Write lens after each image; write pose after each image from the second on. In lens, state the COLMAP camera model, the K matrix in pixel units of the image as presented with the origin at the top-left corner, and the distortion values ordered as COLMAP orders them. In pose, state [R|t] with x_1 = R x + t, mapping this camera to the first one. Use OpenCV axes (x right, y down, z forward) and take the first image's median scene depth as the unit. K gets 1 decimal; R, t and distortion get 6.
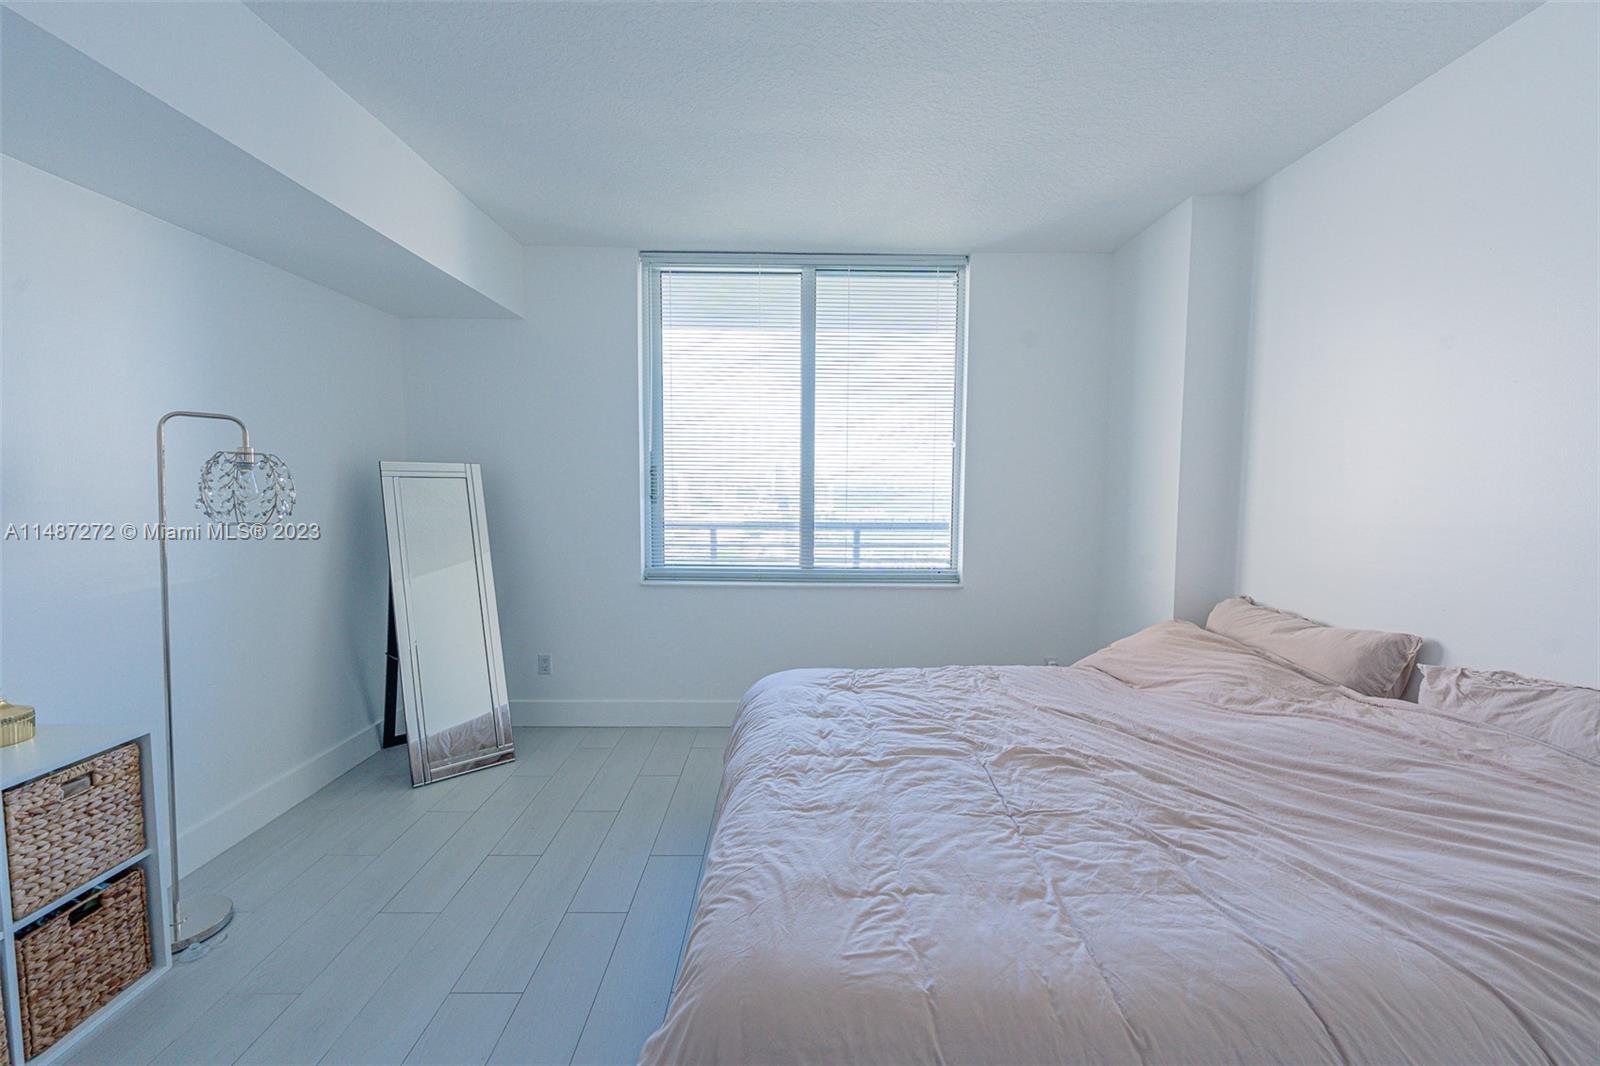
lens RADIAL K [[675.9, 0, 778.6], [0, 675.9, 534.0], [0, 0, 1]] dist [0.000600, -0.000293]
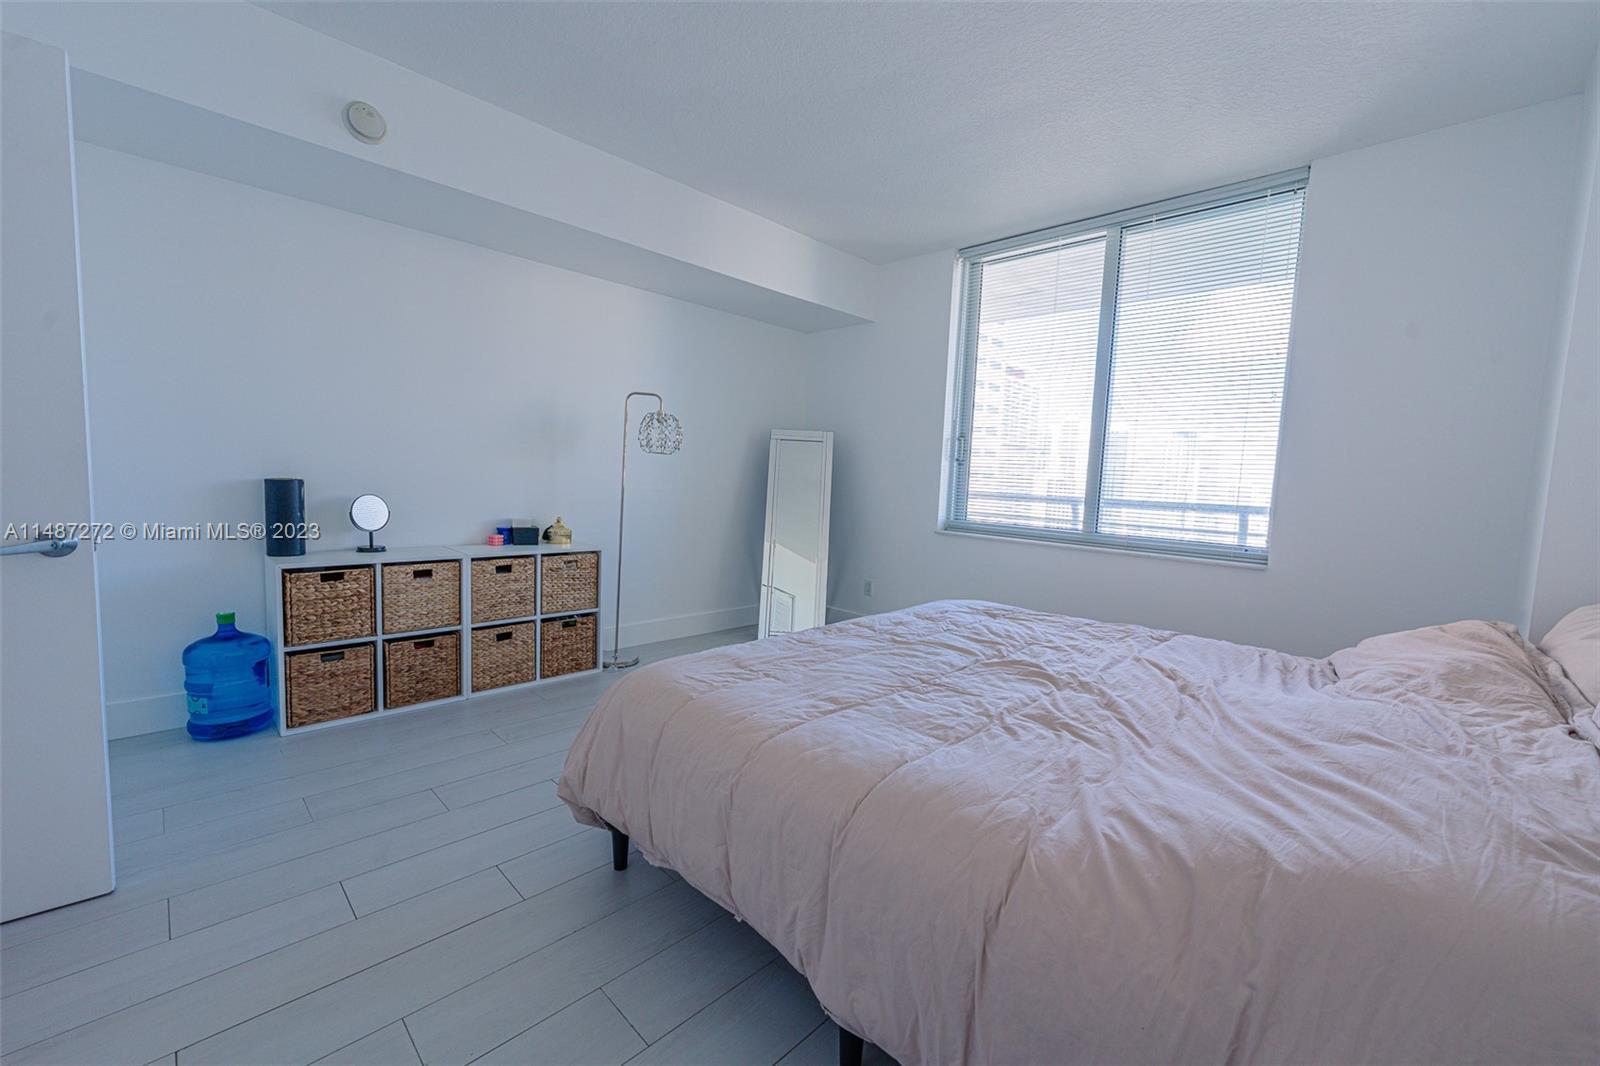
lens RADIAL K [[649.6, 0, 798.9], [0, 649.6, 535.5], [0, 0, 1]] dist [-0.001003, -0.000575]
pose [[0.700148, 0.088154, -0.708535, 0.830525], [-0.094405, 0.995066, 0.030515, 0.131703], [0.707729, 0.045524, 0.705015, 0.045962]]
